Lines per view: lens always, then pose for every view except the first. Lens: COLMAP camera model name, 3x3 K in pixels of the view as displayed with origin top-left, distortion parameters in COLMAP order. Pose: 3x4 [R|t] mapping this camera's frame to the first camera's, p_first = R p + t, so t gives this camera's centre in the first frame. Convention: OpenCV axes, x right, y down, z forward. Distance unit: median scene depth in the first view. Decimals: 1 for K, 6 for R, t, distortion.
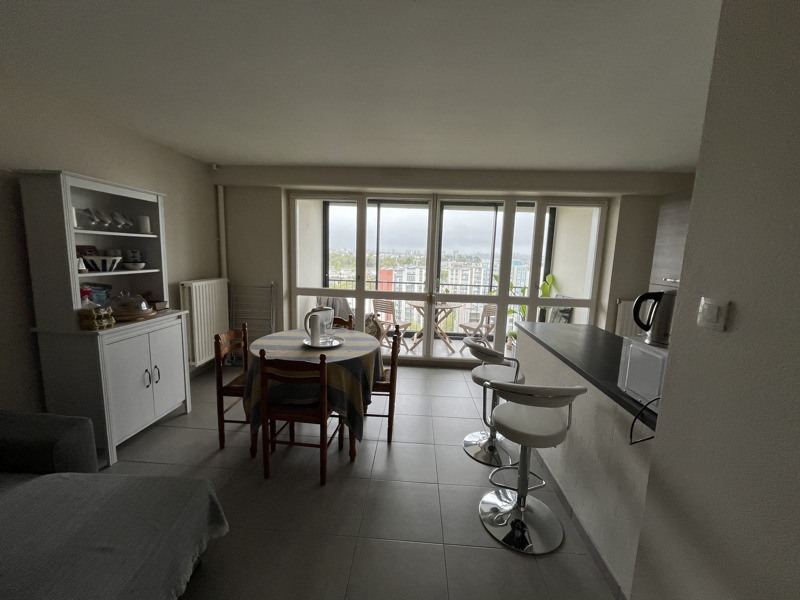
lens RADIAL K [[326.8, 0, 398.0], [0, 326.8, 299.7], [0, 0, 1]] dist [0.000674, -0.000472]
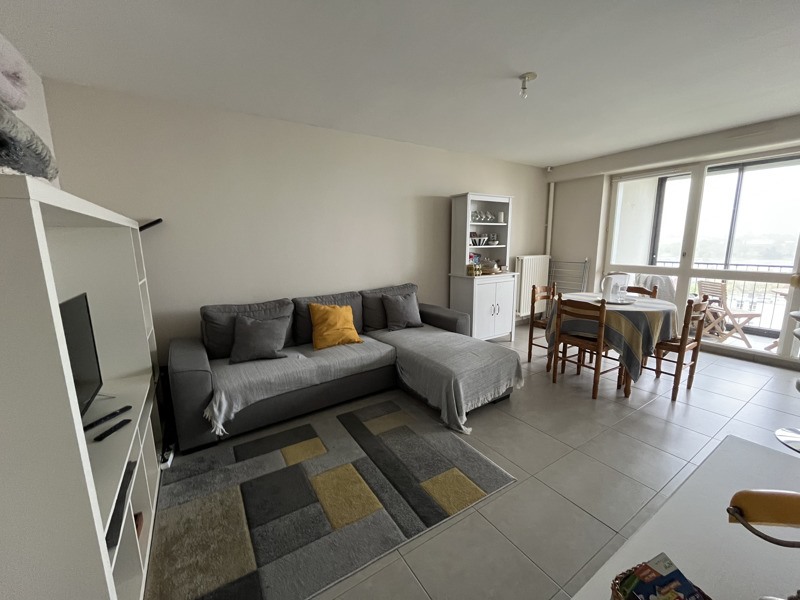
lens RADIAL K [[326.8, 0, 398.5], [0, 326.8, 300.4], [0, 0, 1]] dist [0.000674, -0.000472]
pose [[0.591854, 0.101670, -0.799607, 0.264696], [-0.081986, 0.994461, 0.065761, 0.116321], [0.801864, 0.026636, 0.596912, -0.366840]]
